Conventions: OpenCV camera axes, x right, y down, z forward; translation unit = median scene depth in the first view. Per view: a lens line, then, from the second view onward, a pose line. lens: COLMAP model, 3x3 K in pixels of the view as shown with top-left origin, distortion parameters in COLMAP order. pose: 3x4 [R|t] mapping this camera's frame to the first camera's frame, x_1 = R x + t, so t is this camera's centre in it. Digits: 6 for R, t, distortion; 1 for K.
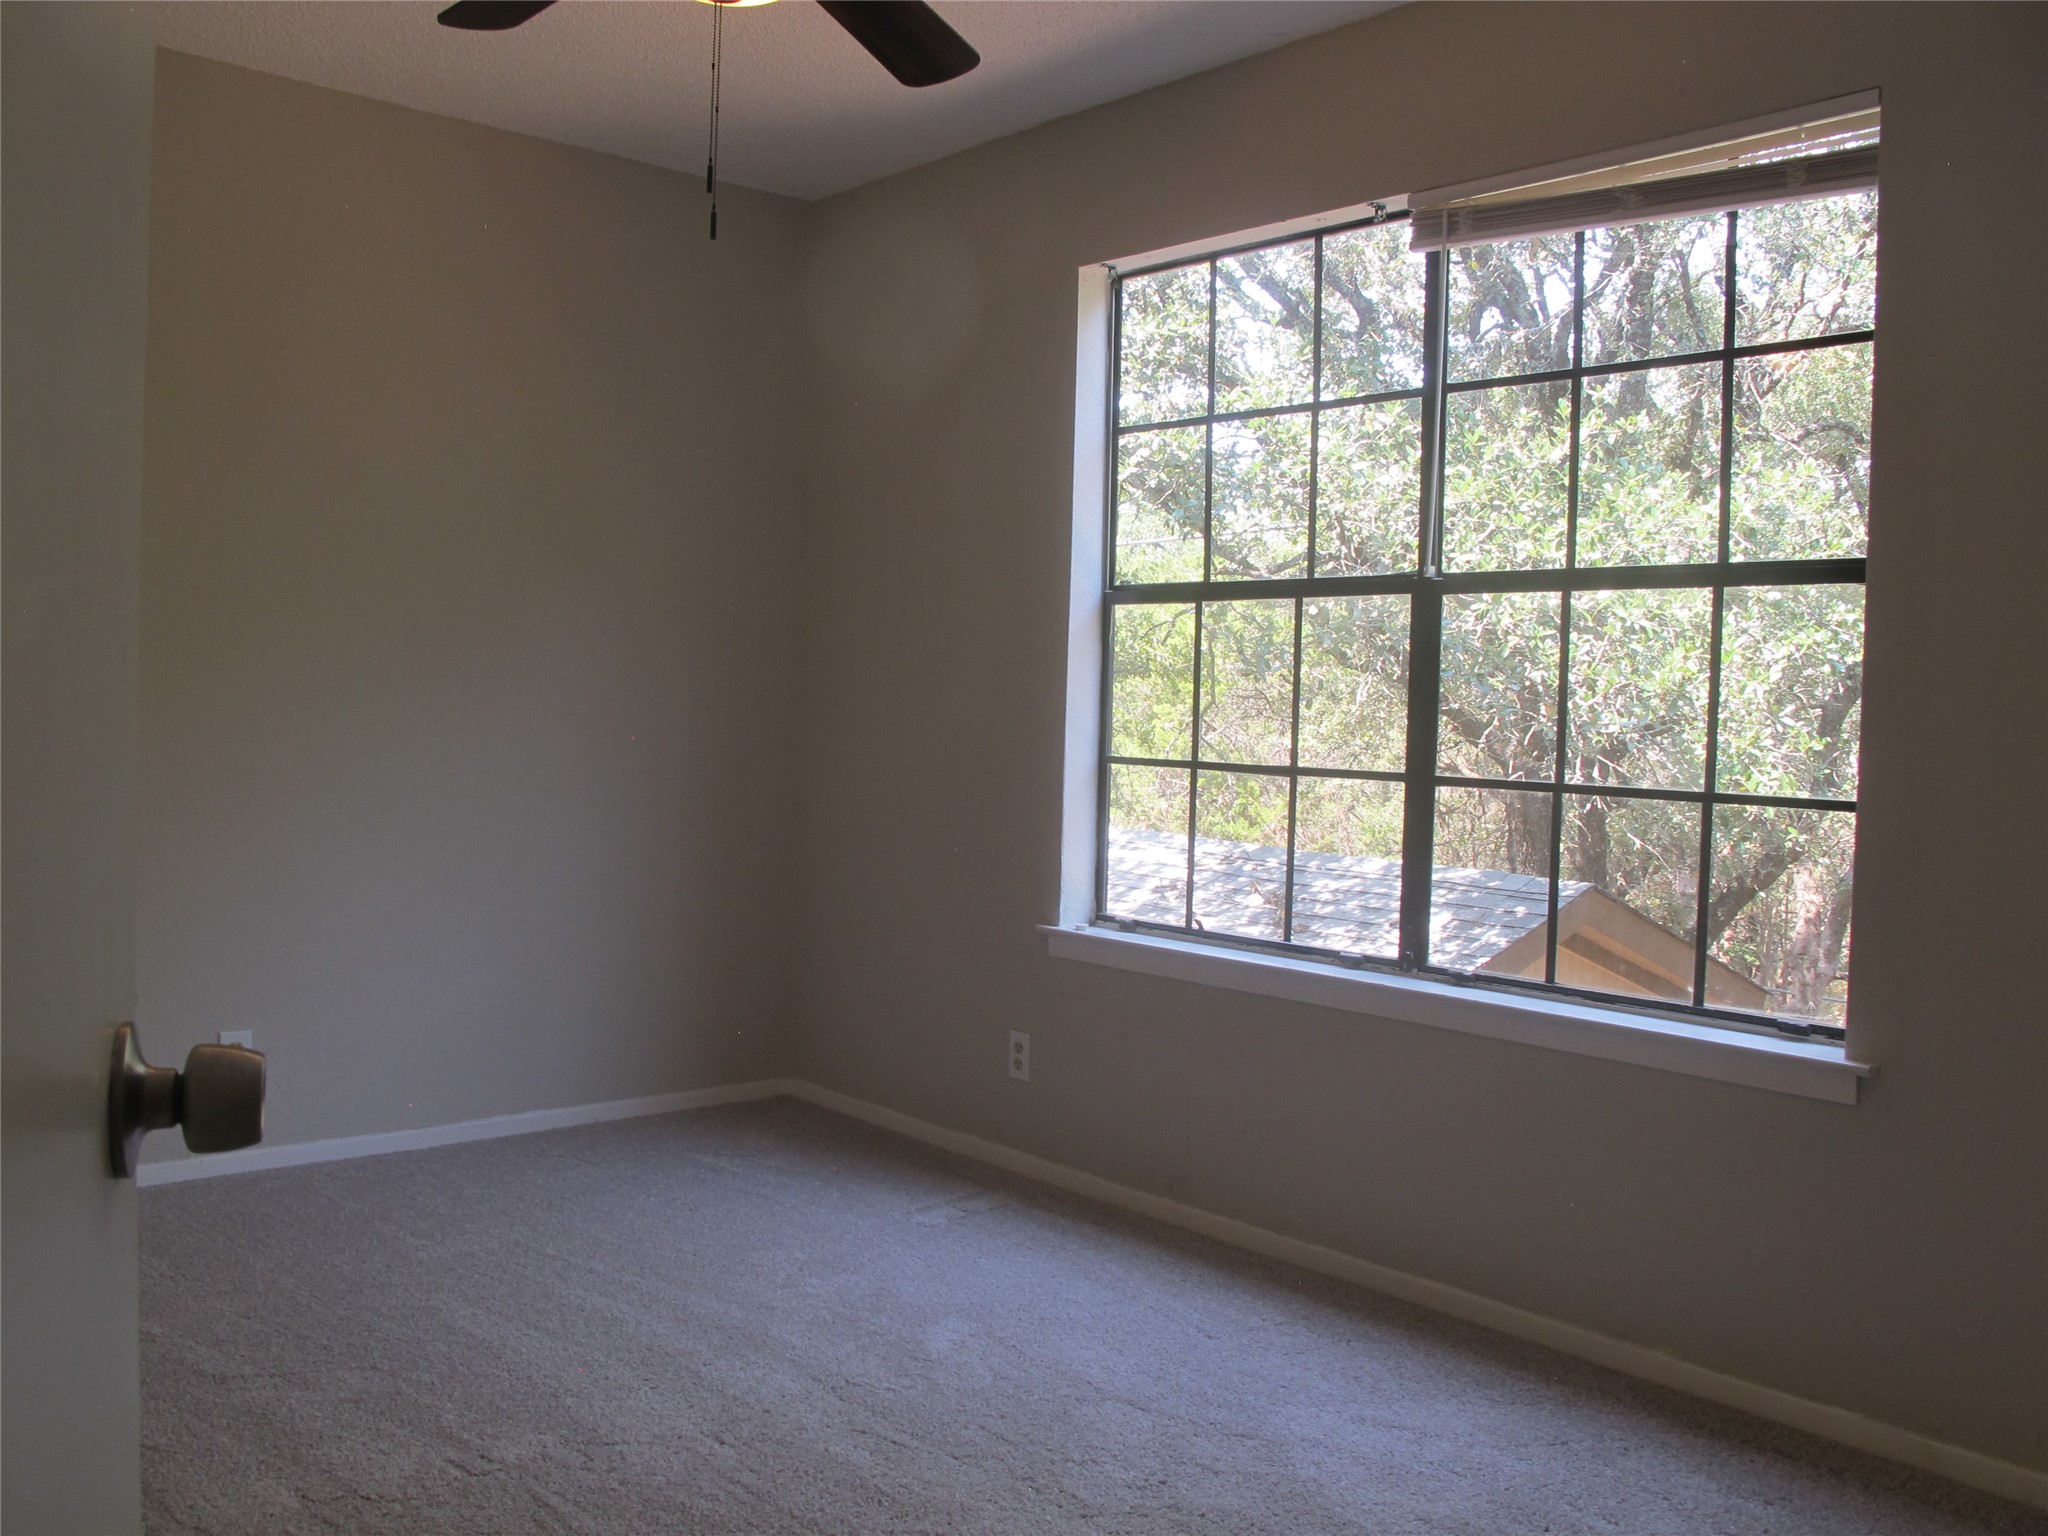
lens RADIAL K [[1754.9, 0, 1026.8], [0, 1754.9, 768.6], [0, 0, 1]] dist [-0.144536, 0.104508]
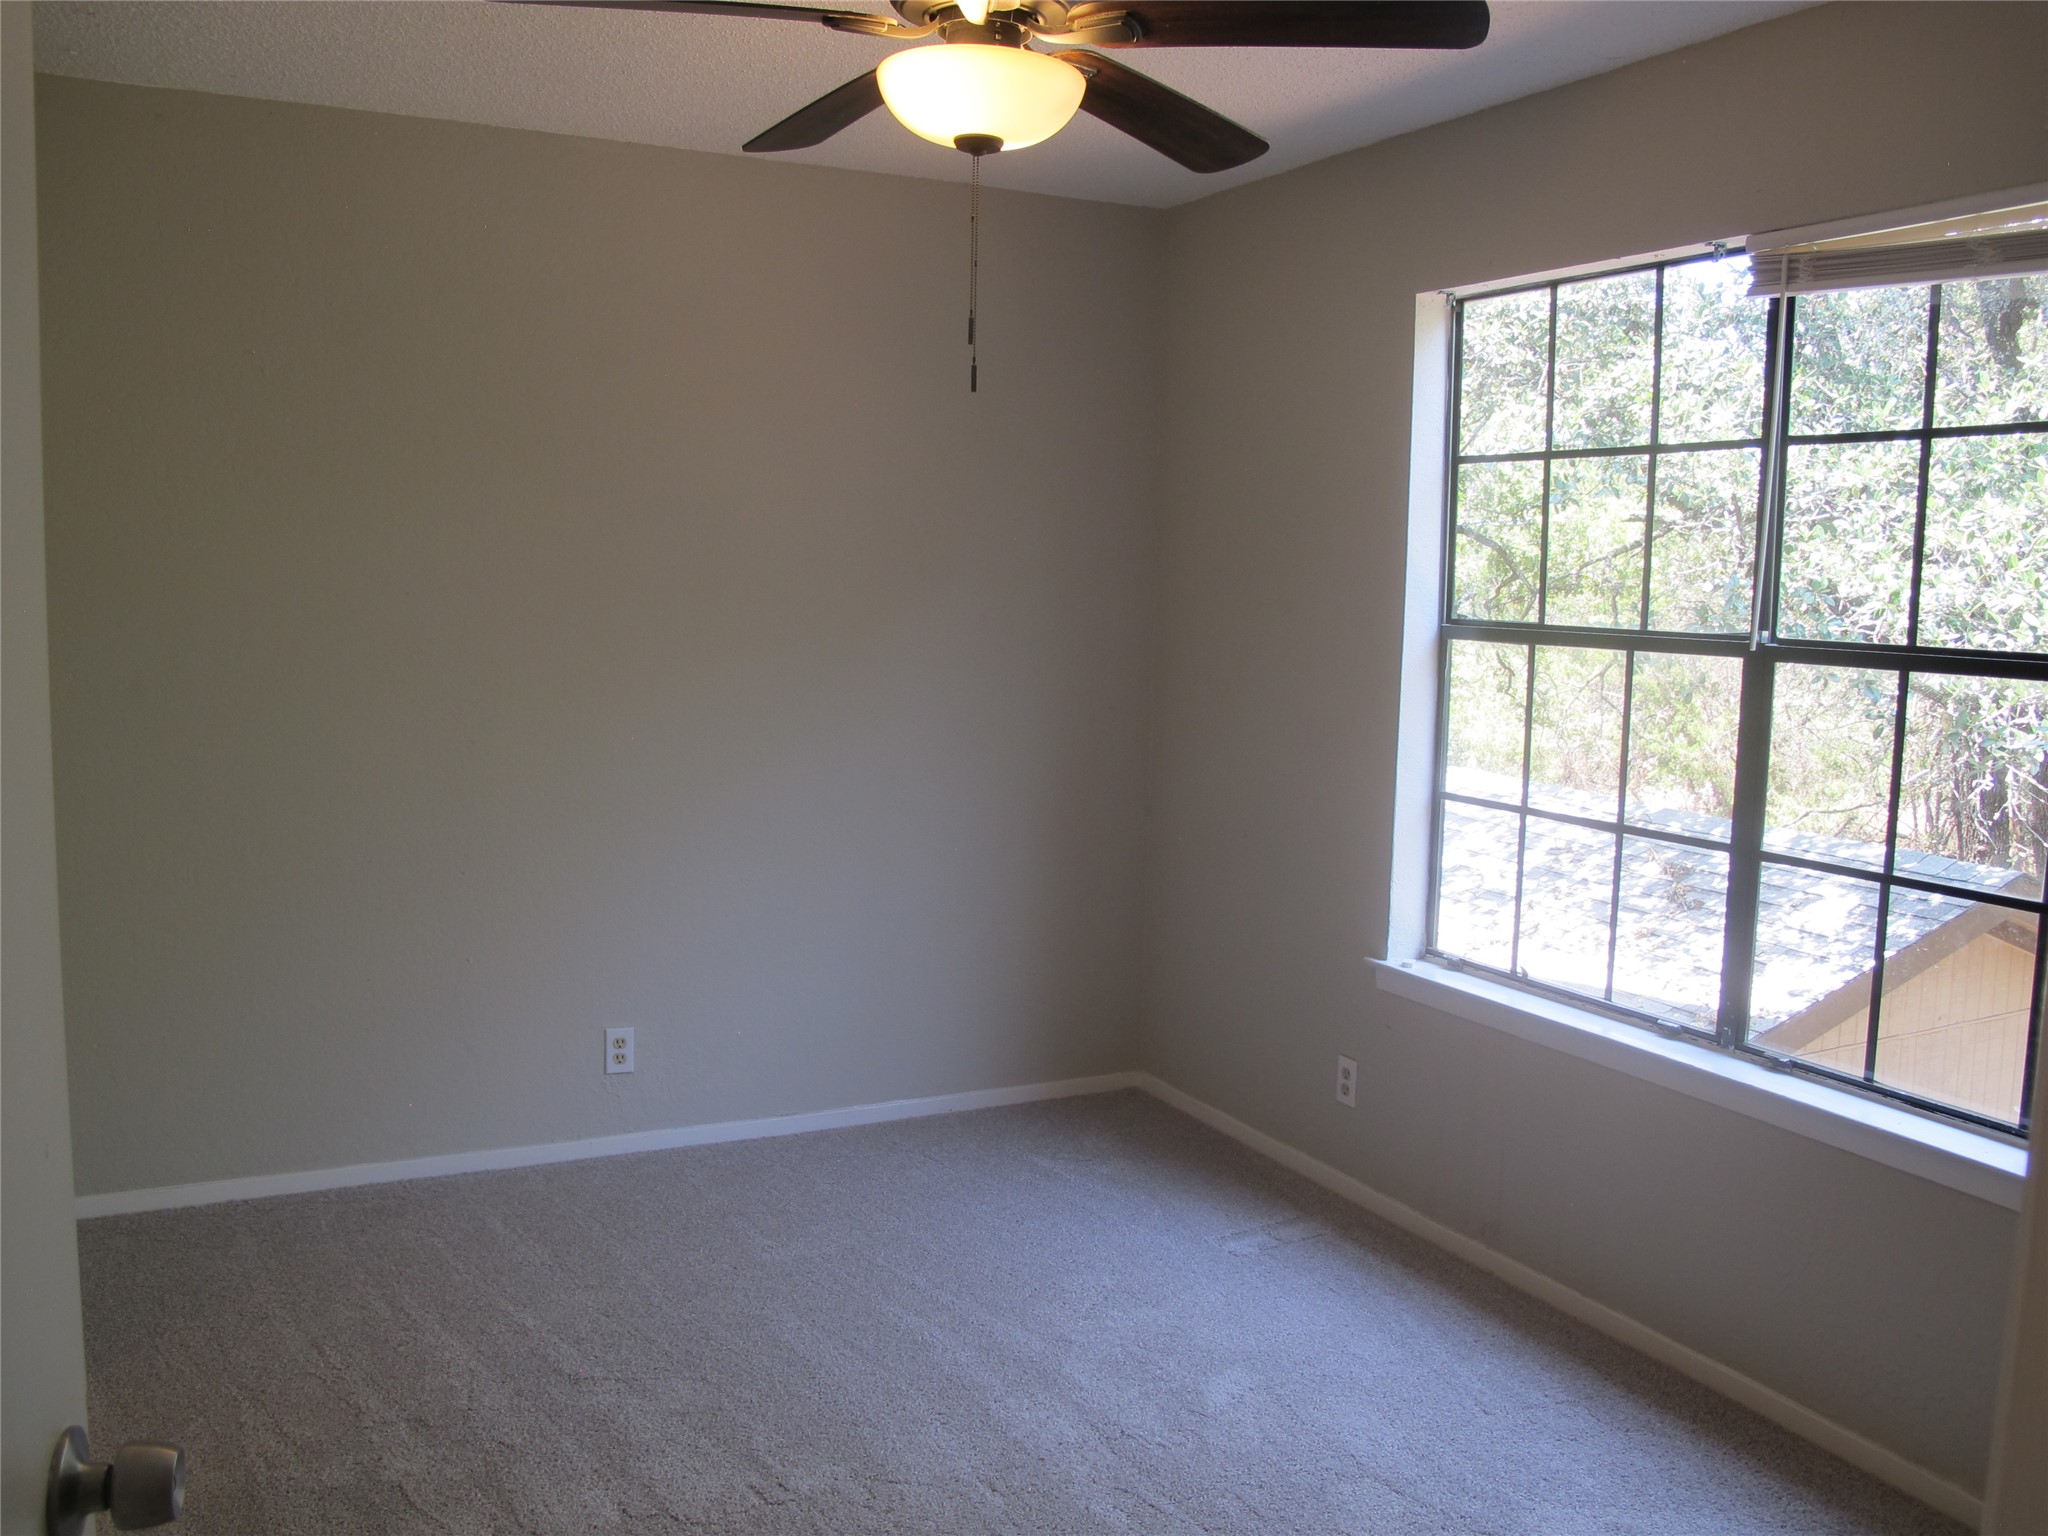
lens RADIAL K [[1754.9, 0, 1013.8], [0, 1754.9, 780.7], [0, 0, 1]] dist [-0.144536, 0.104508]
pose [[0.966624, 0.022555, -0.255204, 0.079230], [-0.003888, 0.997294, 0.073417, -0.105298], [0.256169, -0.069974, 0.964096, -0.013402]]
